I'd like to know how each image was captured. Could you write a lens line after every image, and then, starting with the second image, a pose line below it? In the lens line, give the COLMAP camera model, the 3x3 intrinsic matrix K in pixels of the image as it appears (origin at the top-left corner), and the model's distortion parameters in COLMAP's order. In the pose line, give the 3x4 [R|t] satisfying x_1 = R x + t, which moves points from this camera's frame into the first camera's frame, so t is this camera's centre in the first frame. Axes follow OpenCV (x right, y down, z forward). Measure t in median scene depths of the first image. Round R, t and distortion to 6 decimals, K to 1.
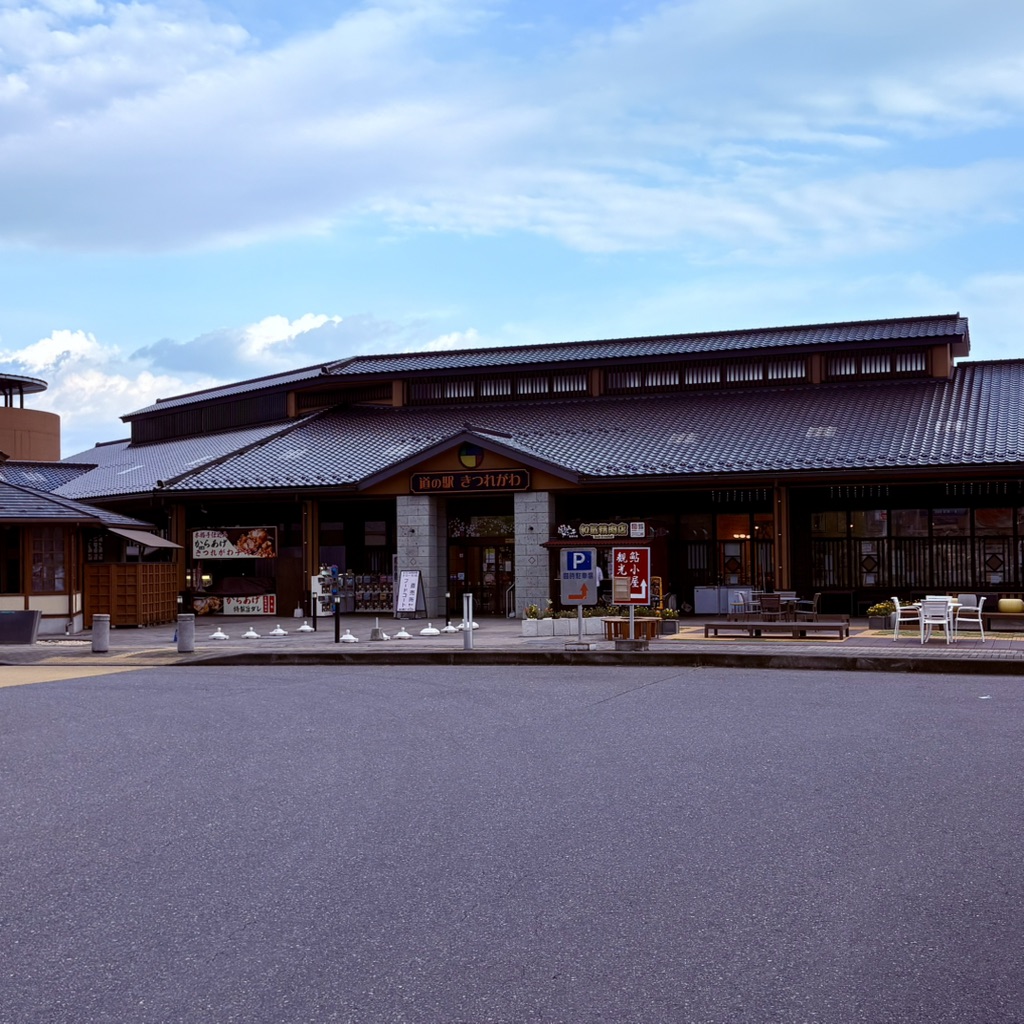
lens RADIAL K [[1501.8, 0, 512.0], [0, 1501.8, 512.0], [0, 0, 1]] dist [0.021477, 0.023615]
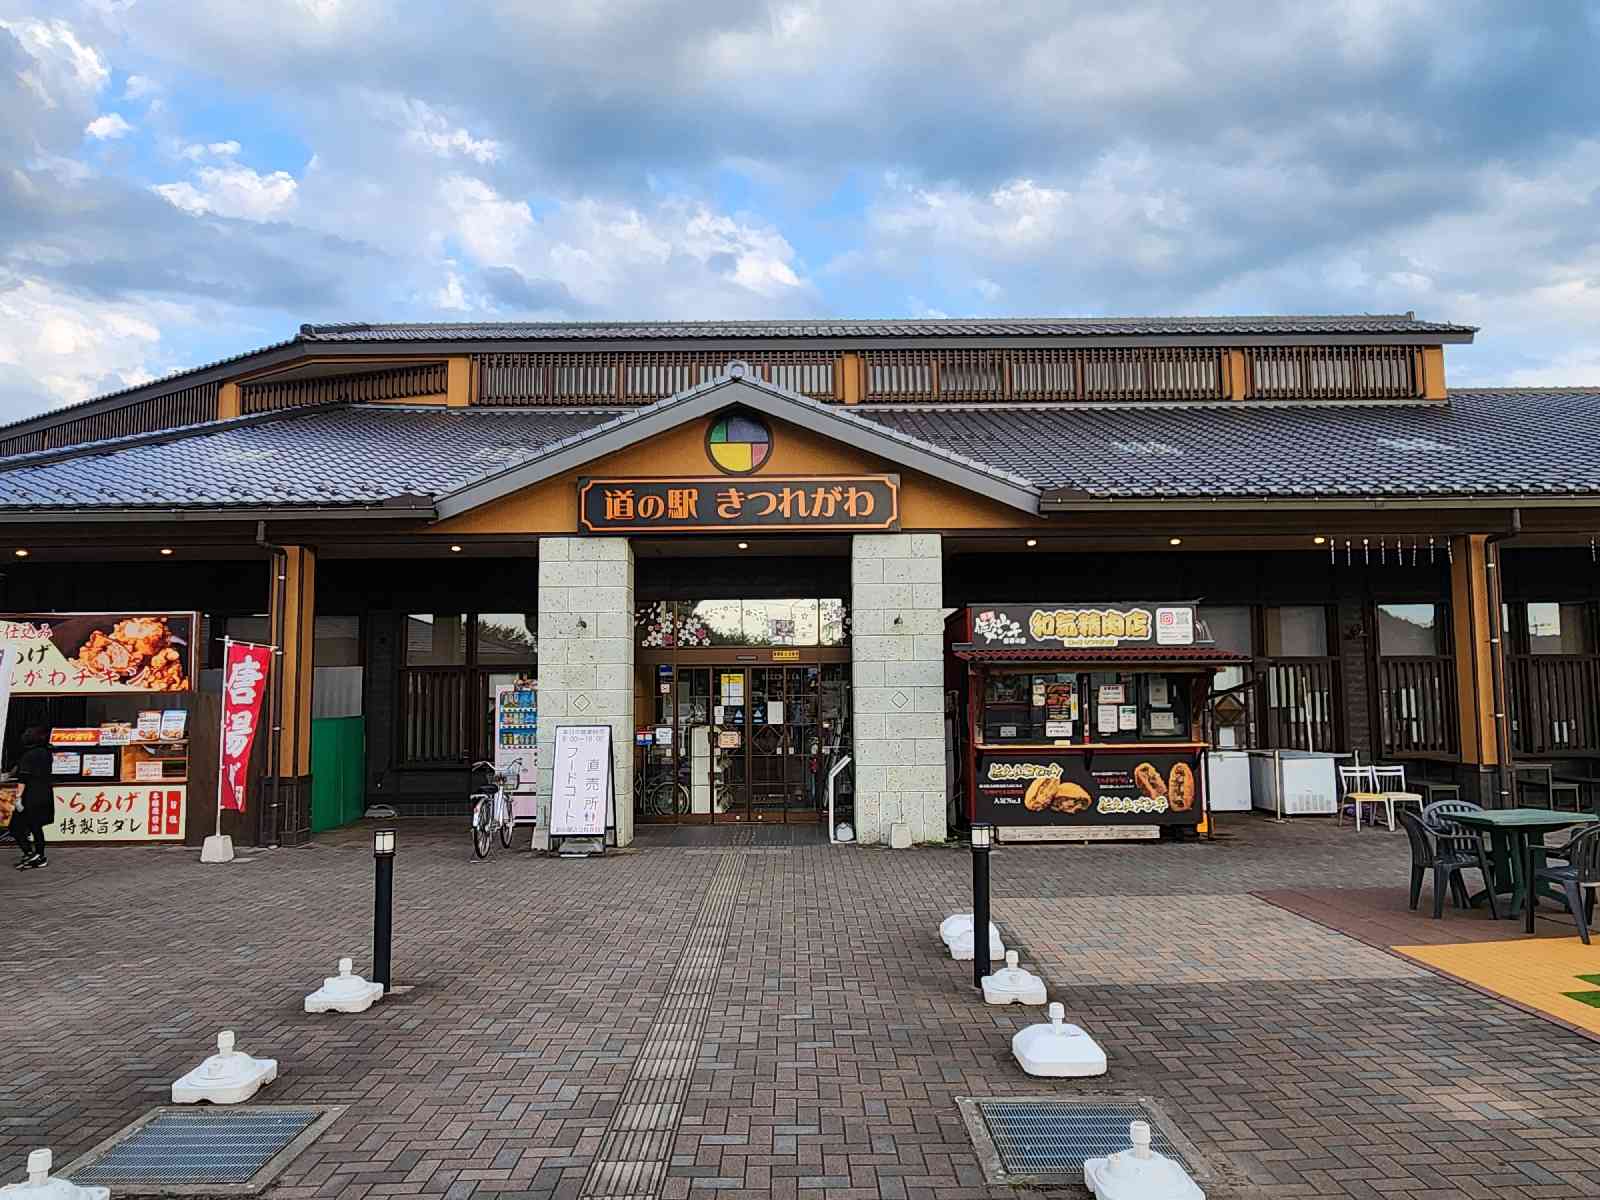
lens RADIAL K [[1121.4, 0, 800.0], [0, 1121.4, 600.0], [0, 0, 1]] dist [-0.009775, -0.001031]
pose [[0.937091, 0.032348, 0.347583, -0.115096], [-0.012042, 0.998100, -0.060423, 0.023171], [-0.348878, 0.052436, 0.935700, 0.699968]]
